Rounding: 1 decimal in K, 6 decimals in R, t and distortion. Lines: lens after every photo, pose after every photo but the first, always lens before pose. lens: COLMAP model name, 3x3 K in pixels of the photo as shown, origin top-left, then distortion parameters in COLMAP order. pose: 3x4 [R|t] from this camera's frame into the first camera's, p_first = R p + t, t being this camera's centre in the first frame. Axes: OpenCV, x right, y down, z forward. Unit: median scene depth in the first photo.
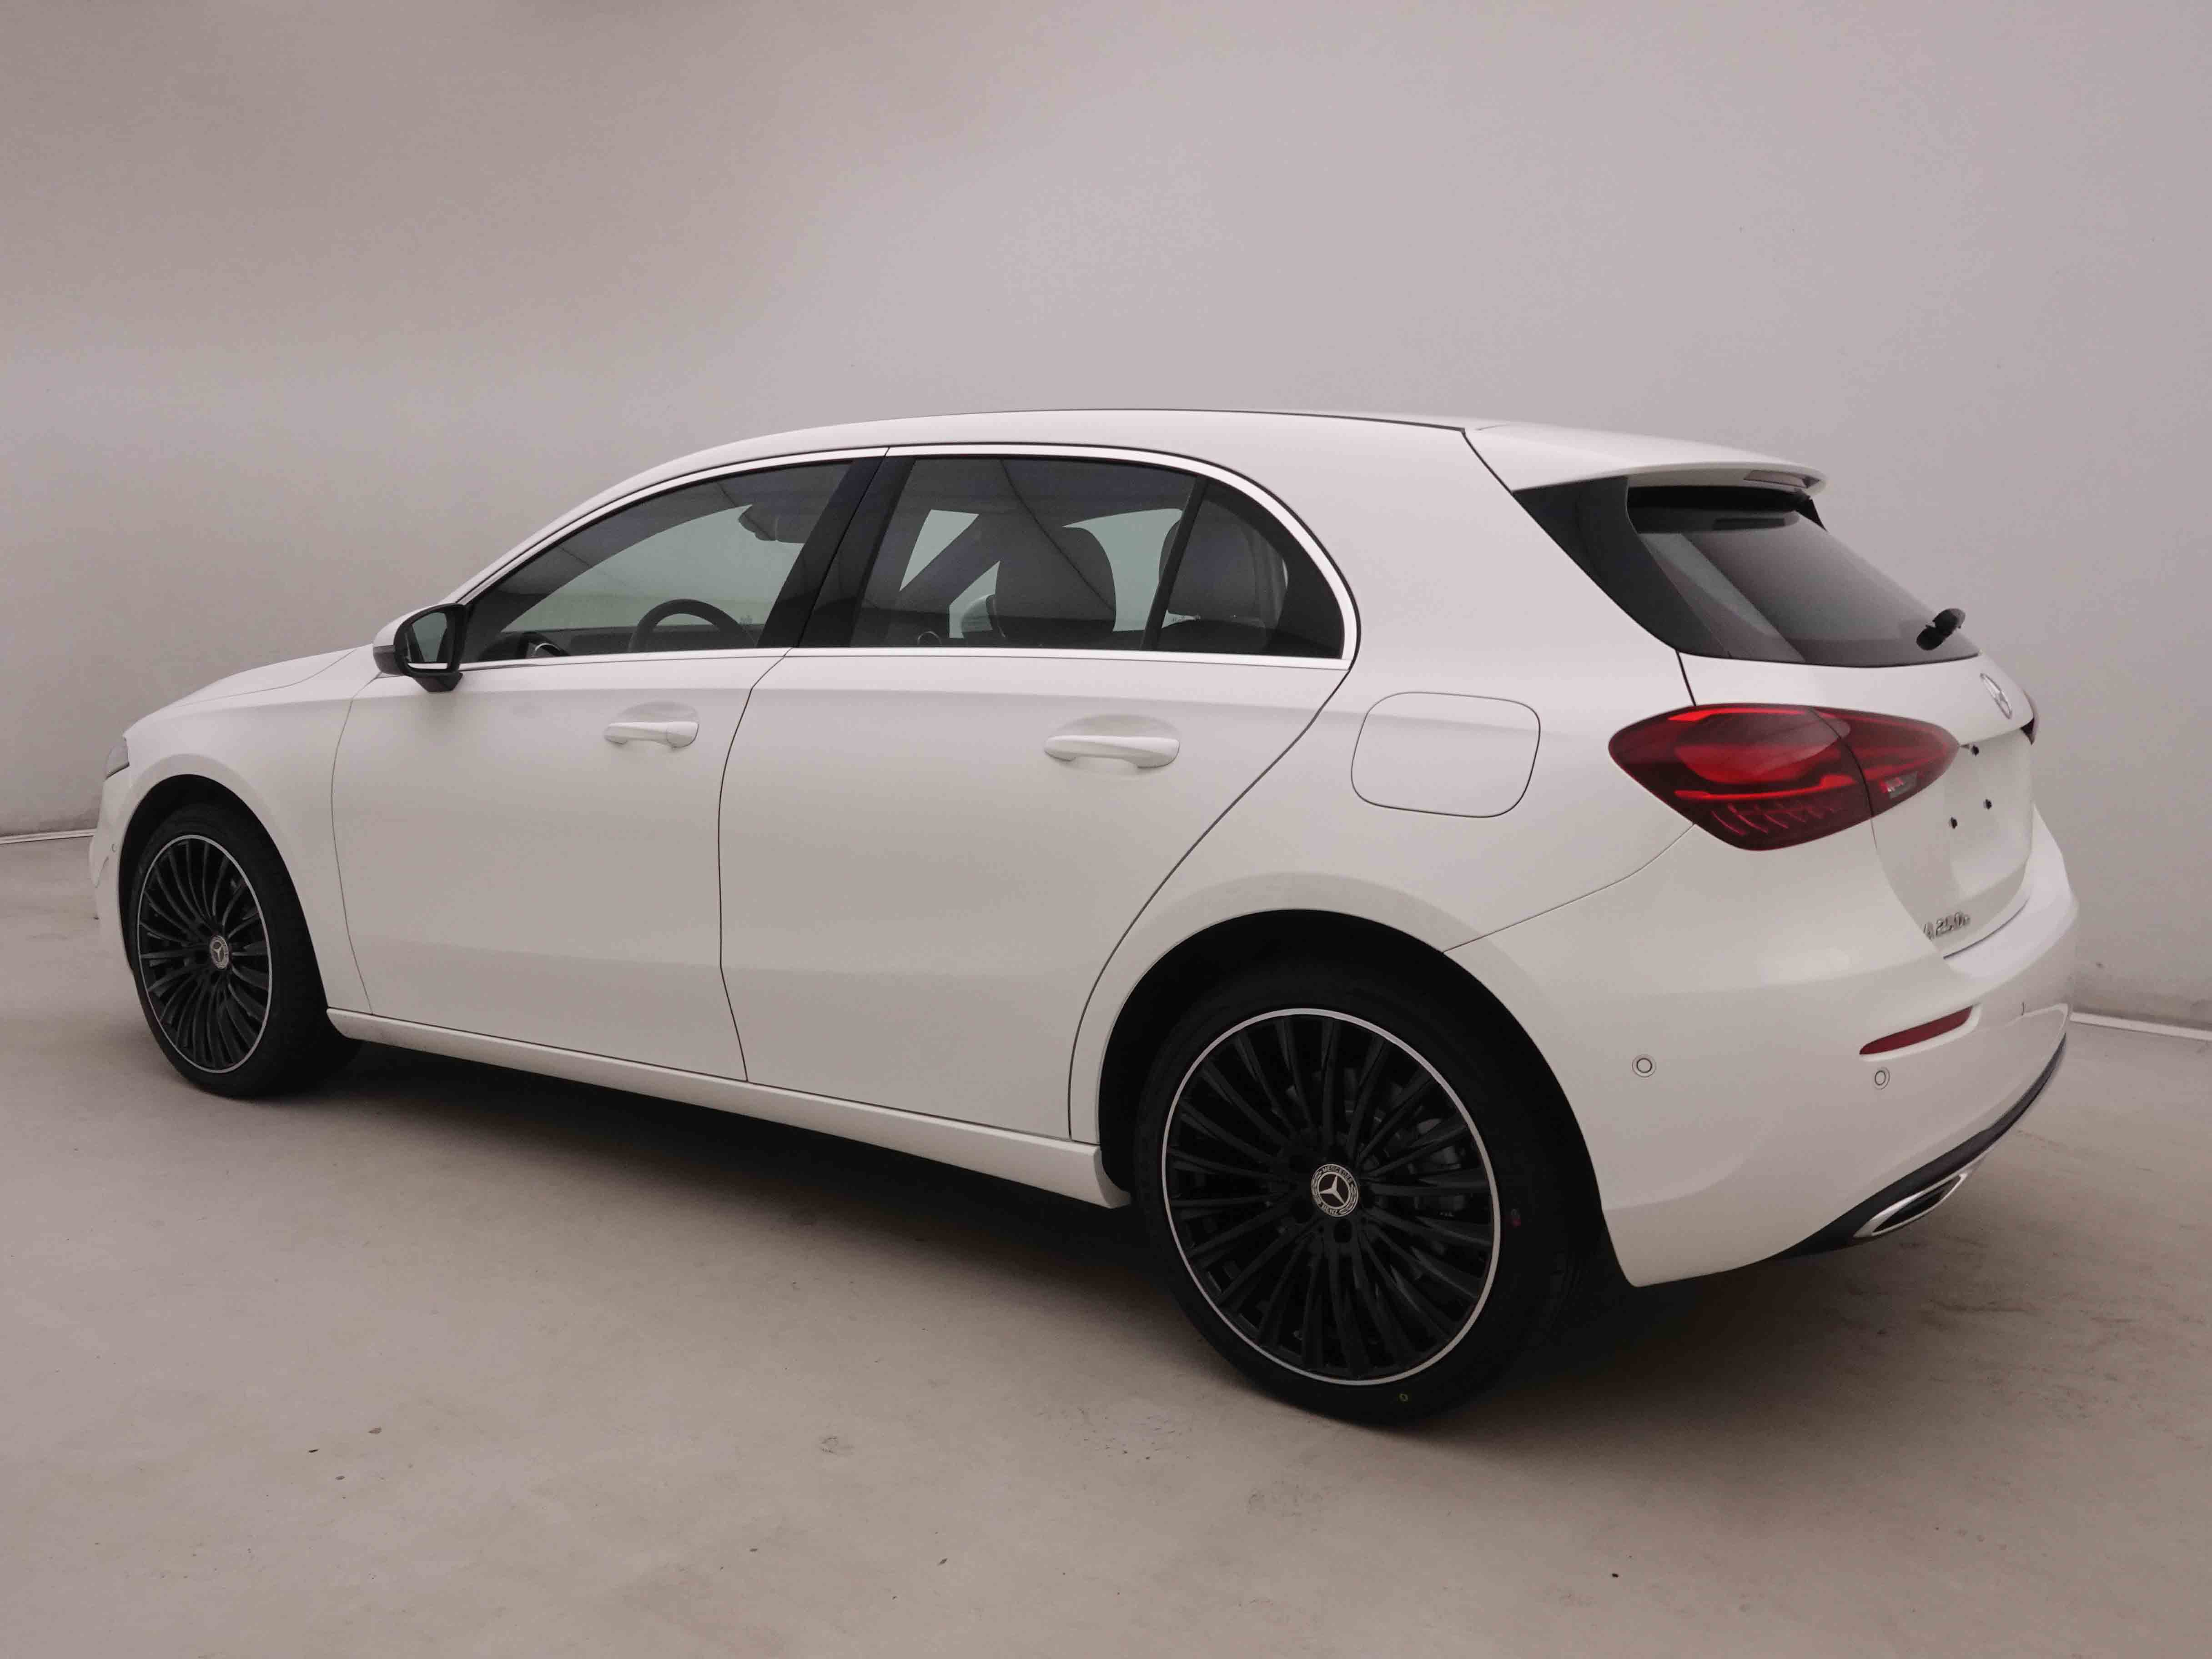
lens RADIAL K [[1758.8, 0, 1106.0], [0, 1758.8, 829.5], [0, 0, 1]] dist [0.007621, 0.001366]
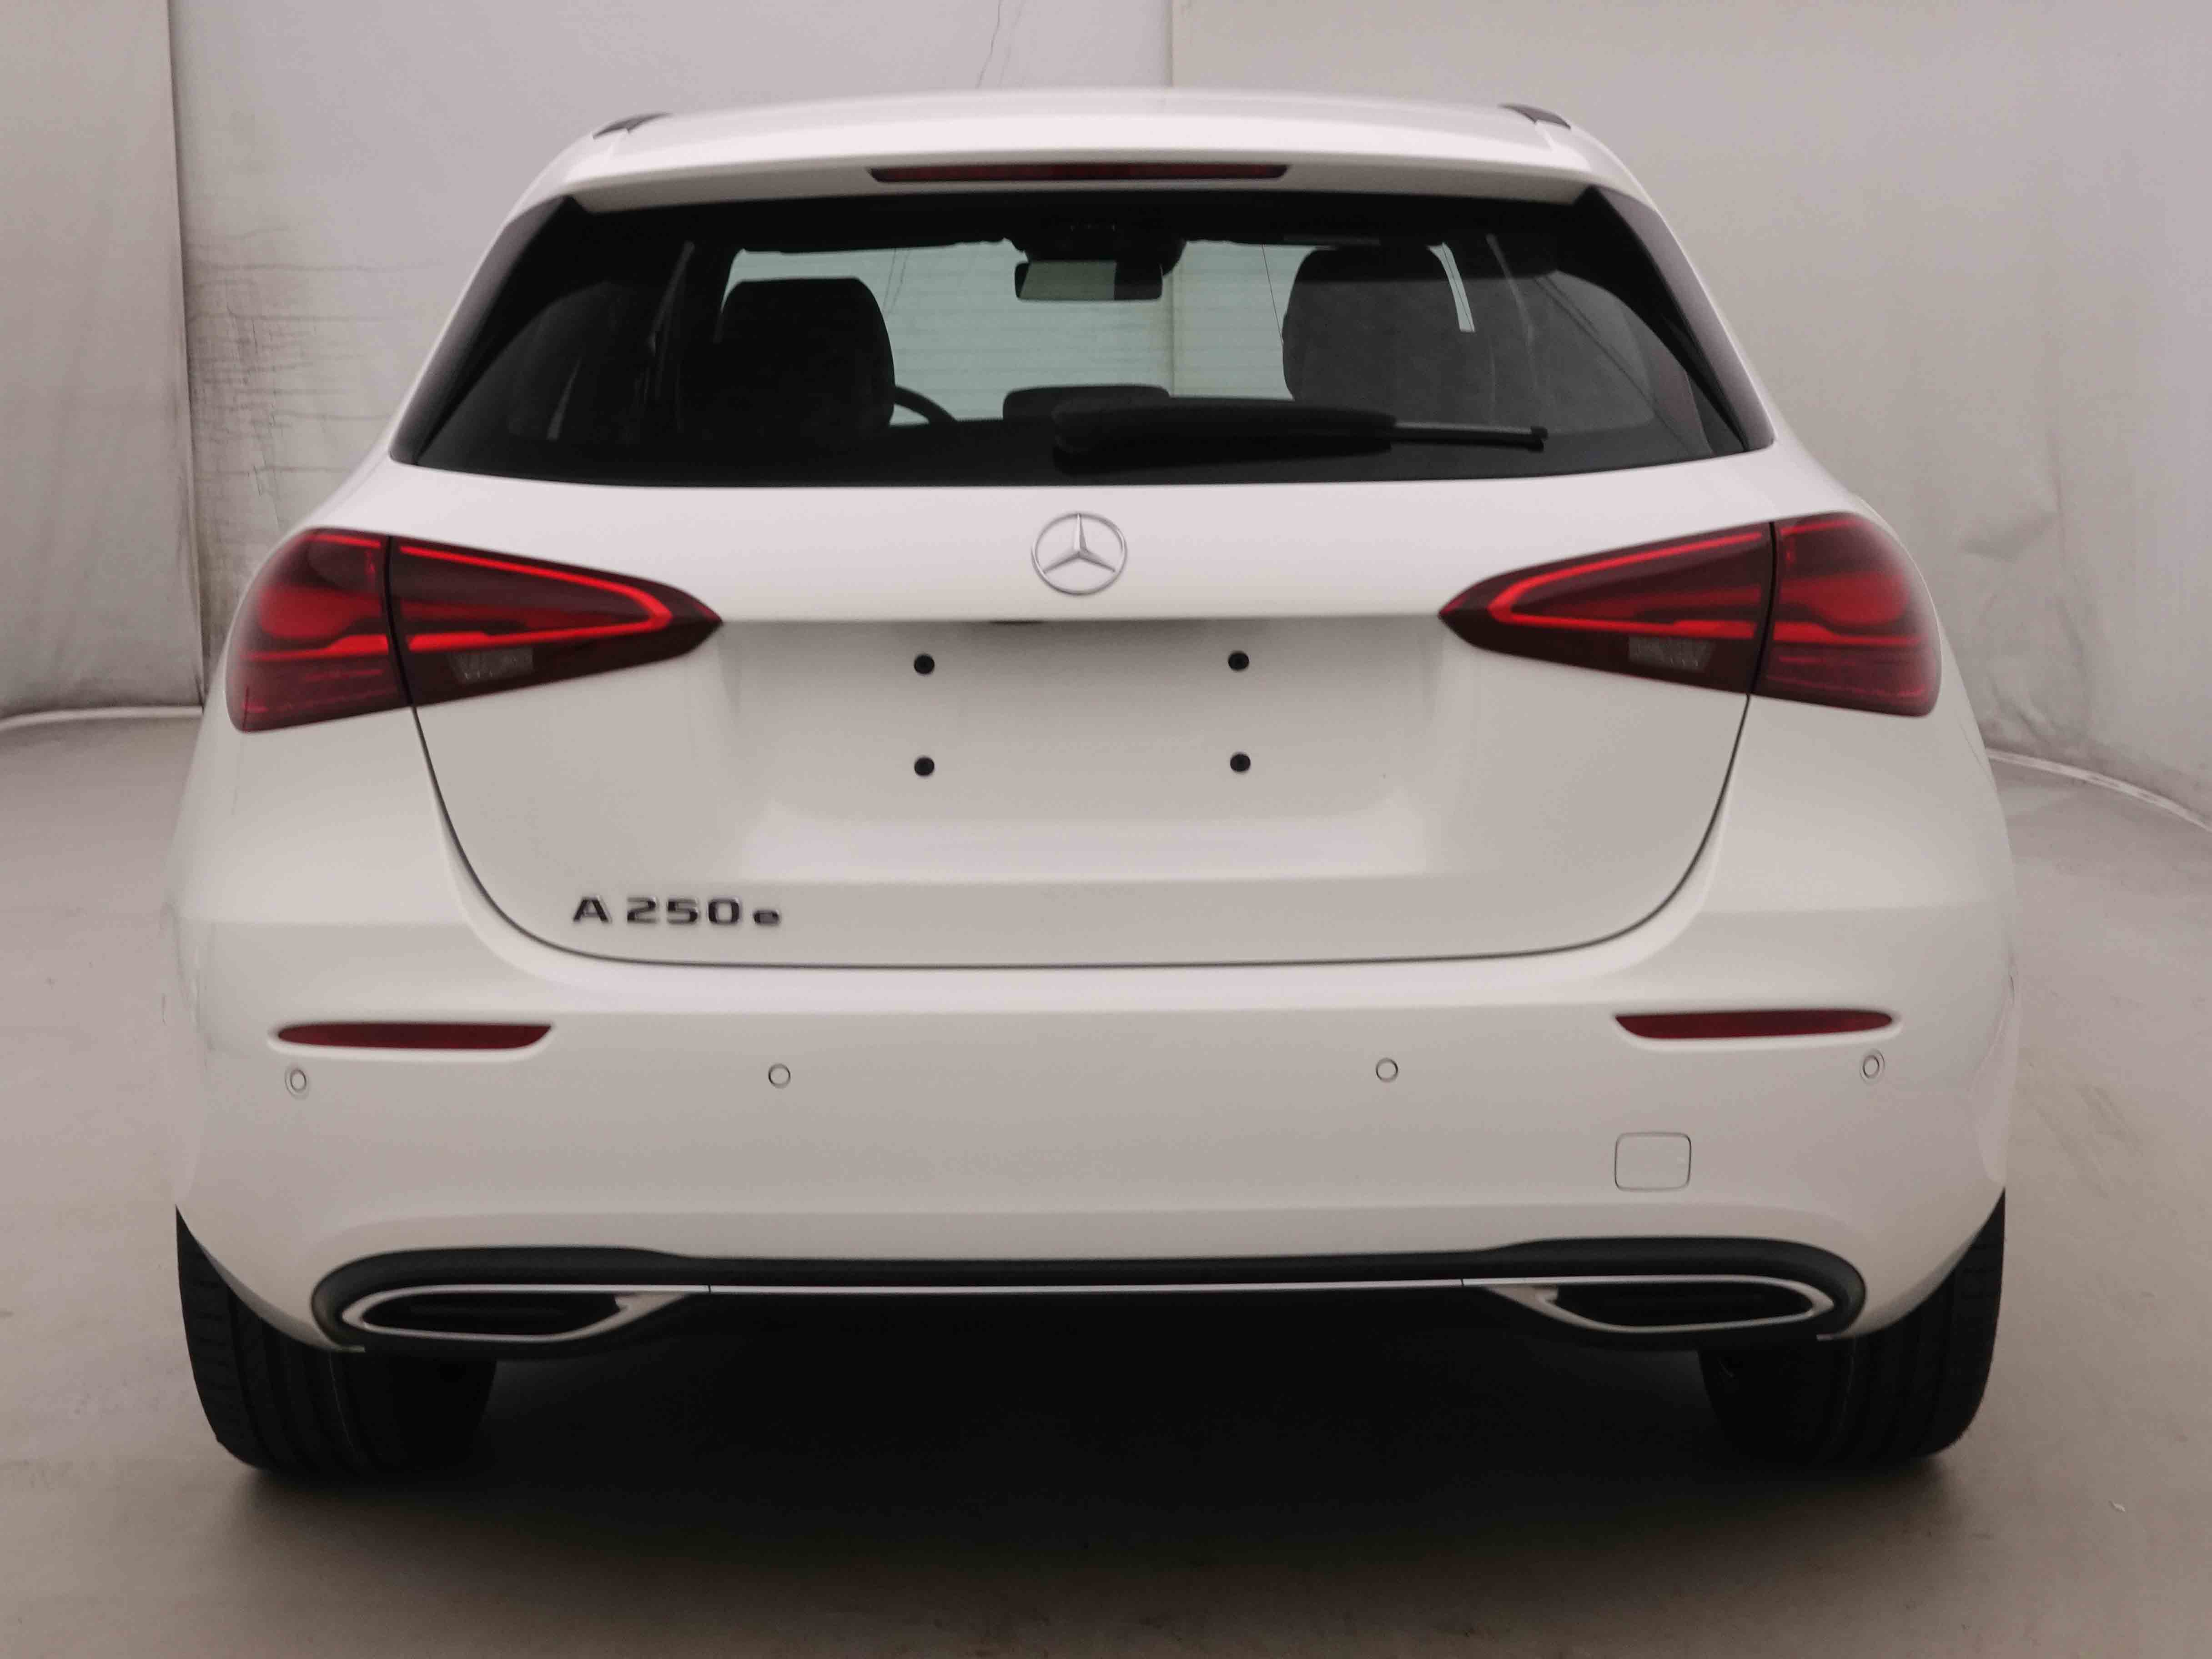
lens RADIAL K [[3051.5, 0, 1106.0], [0, 3051.5, 829.5], [0, 0, 1]] dist [0.005267, -0.032427]
pose [[0.633278, 0.112433, -0.765714, 1.296134], [-0.105028, 0.992723, 0.058903, -0.048700], [0.766765, 0.043119, 0.640478, 0.405619]]
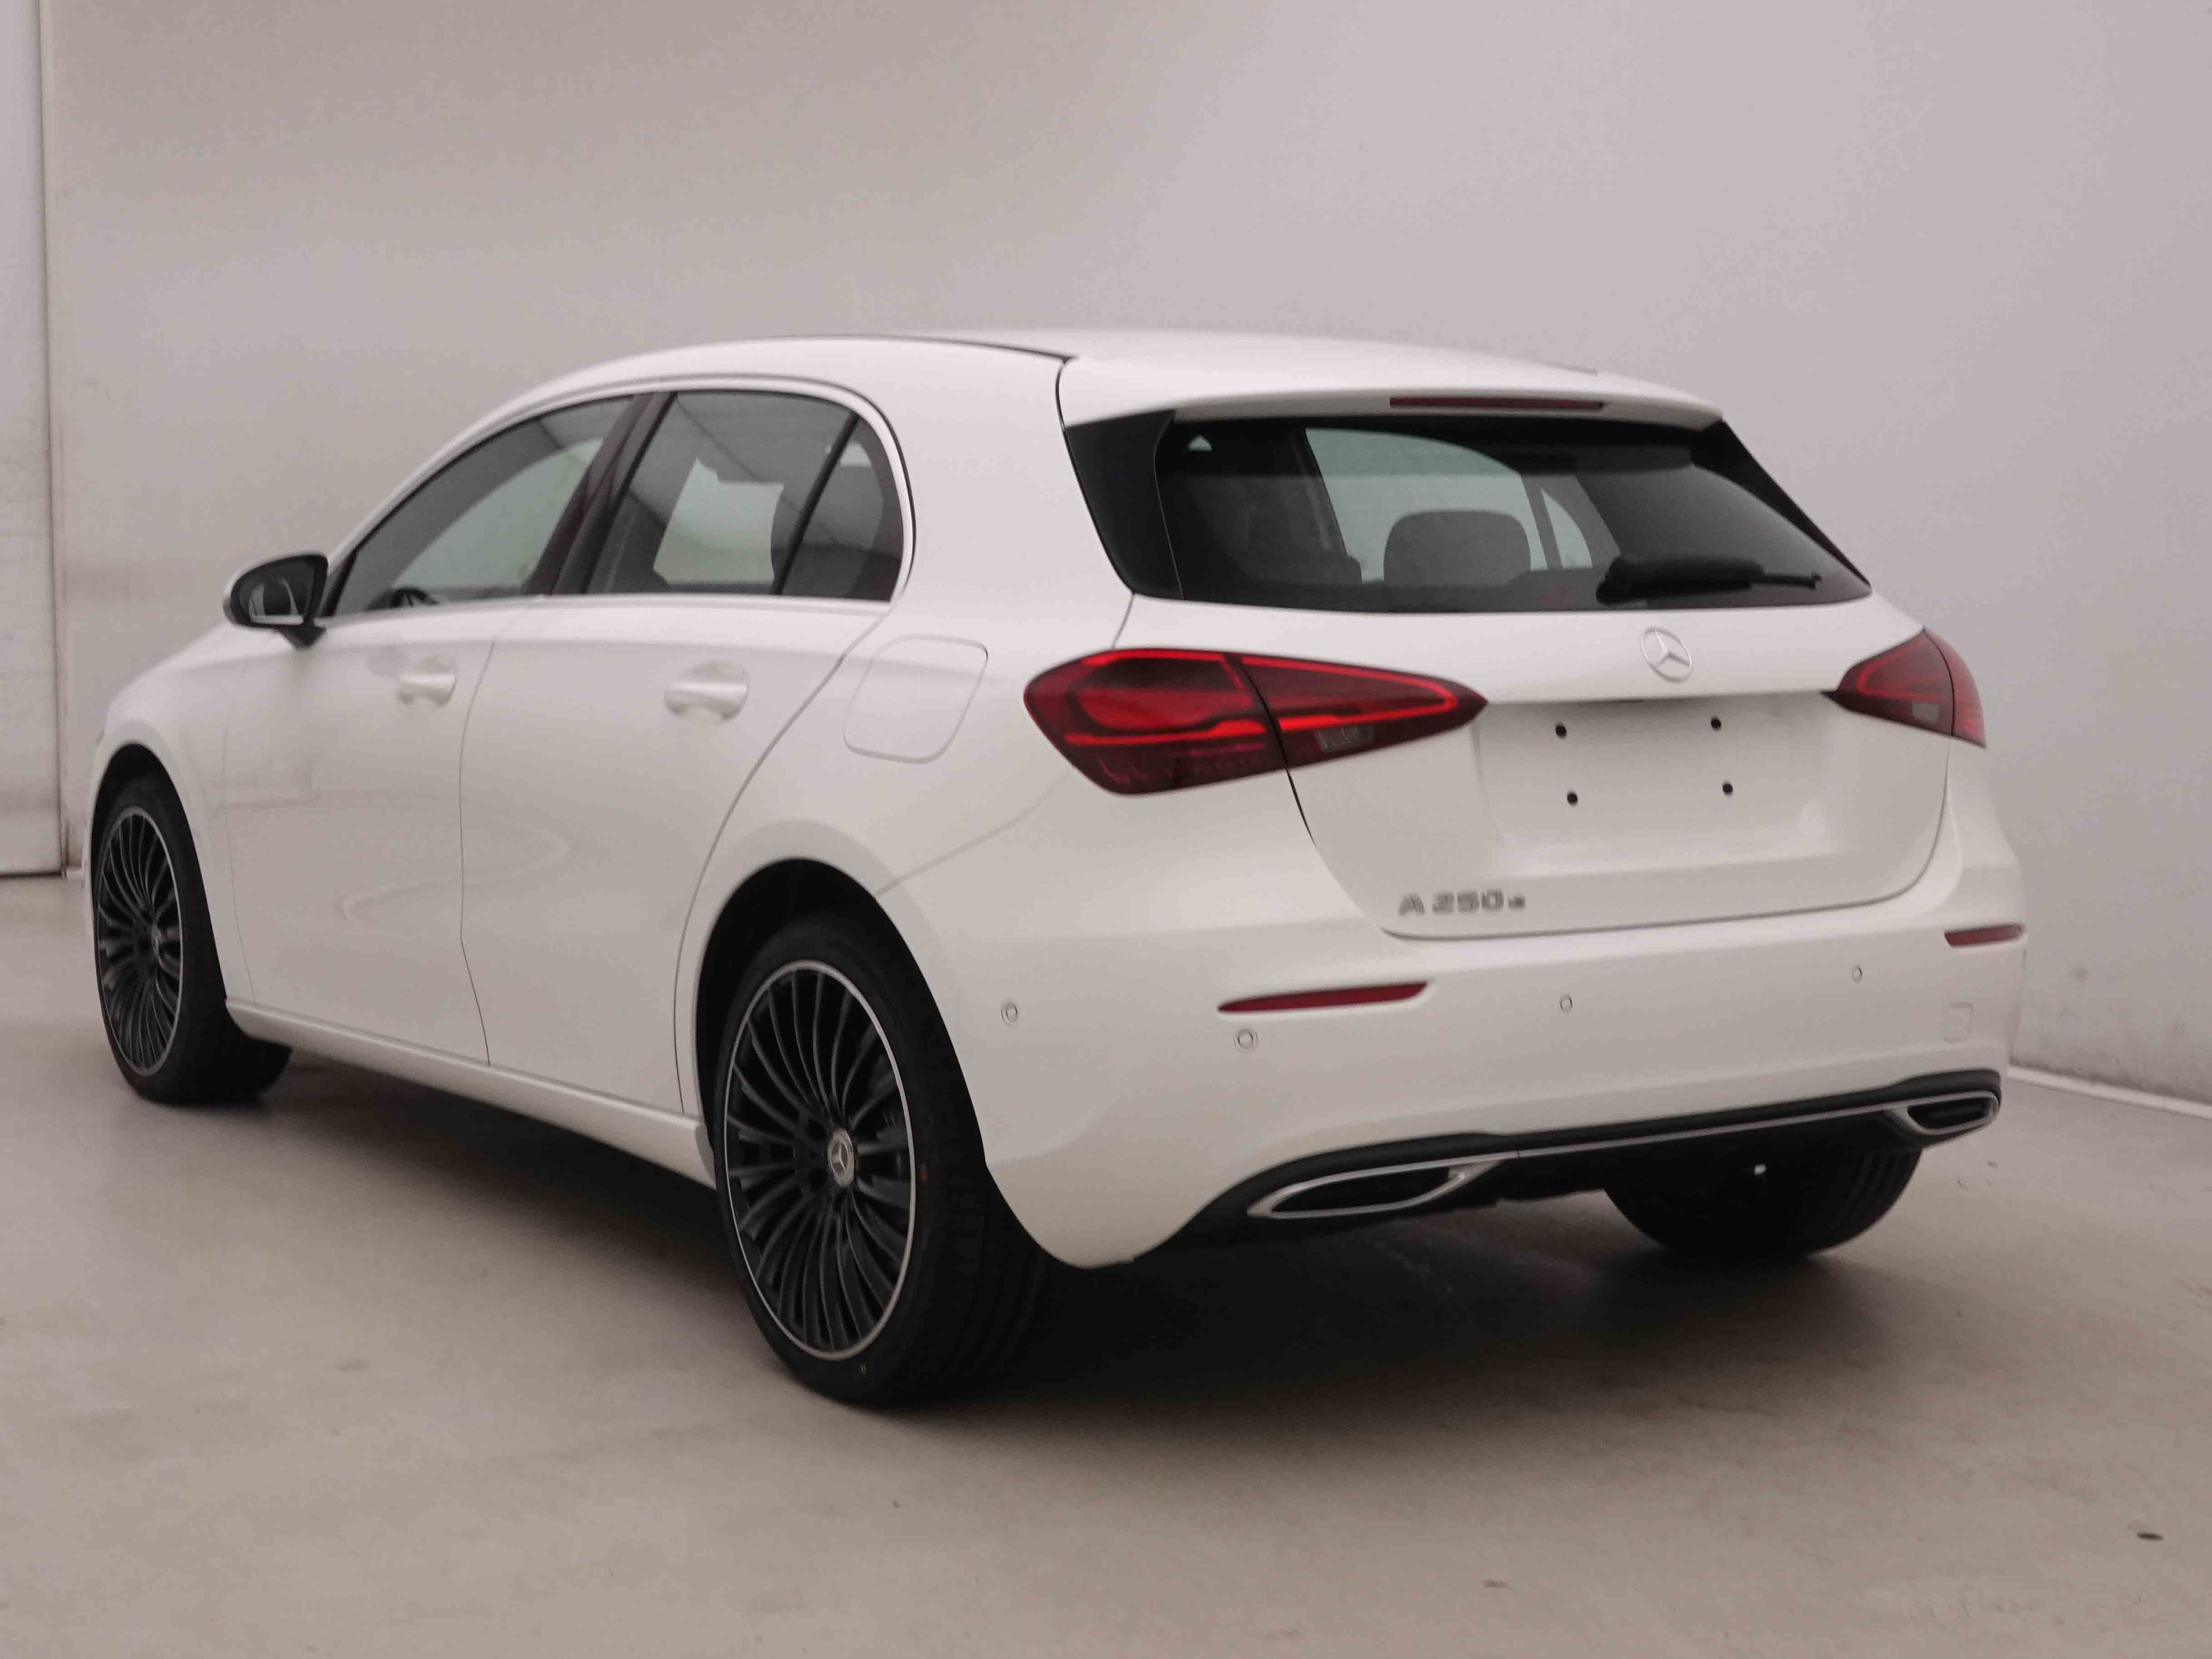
lens RADIAL K [[3051.5, 0, 1106.0], [0, 3051.5, 829.5], [0, 0, 1]] dist [0.005267, -0.032427]
pose [[0.937935, 0.031942, -0.345337, 0.791495], [-0.048349, 0.998069, -0.039000, 0.081300], [0.343424, 0.053276, 0.937668, -0.487151]]
